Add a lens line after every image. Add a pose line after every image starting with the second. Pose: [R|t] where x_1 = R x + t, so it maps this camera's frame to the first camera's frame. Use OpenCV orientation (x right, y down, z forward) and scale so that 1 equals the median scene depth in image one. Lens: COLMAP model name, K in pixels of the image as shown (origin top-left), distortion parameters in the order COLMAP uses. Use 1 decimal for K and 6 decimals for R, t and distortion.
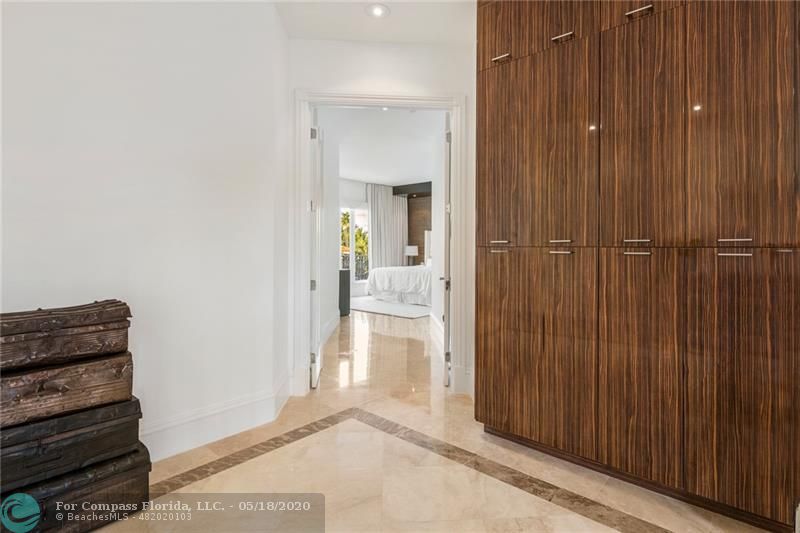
lens RADIAL K [[398.9, 0, 400.1], [0, 398.9, 252.3], [0, 0, 1]] dist [-0.000057, -0.000022]
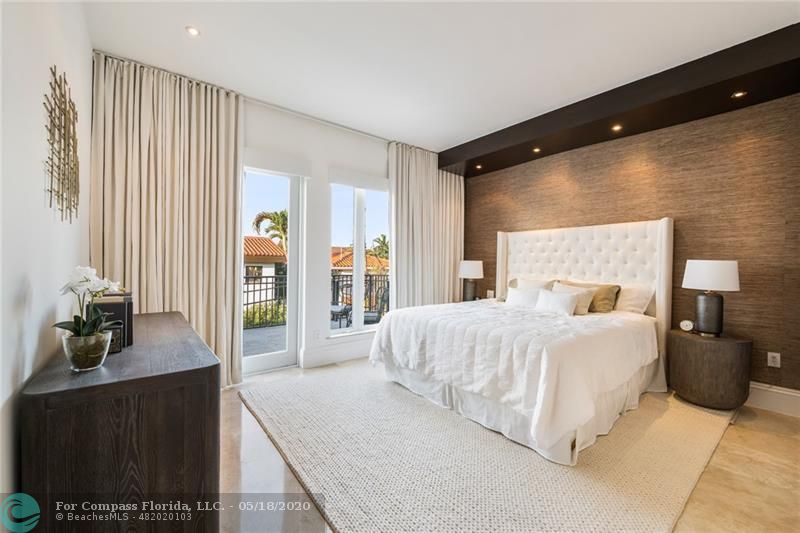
lens RADIAL K [[335.5, 0, 400.0], [0, 335.5, 266.5], [0, 0, 1]] dist [0.000369, 0.000055]
pose [[0.989015, 0.013909, -0.147158, 0.000413], [-0.013611, 0.999903, 0.003031, -0.008294], [0.147186, -0.000995, 0.989108, 0.561006]]
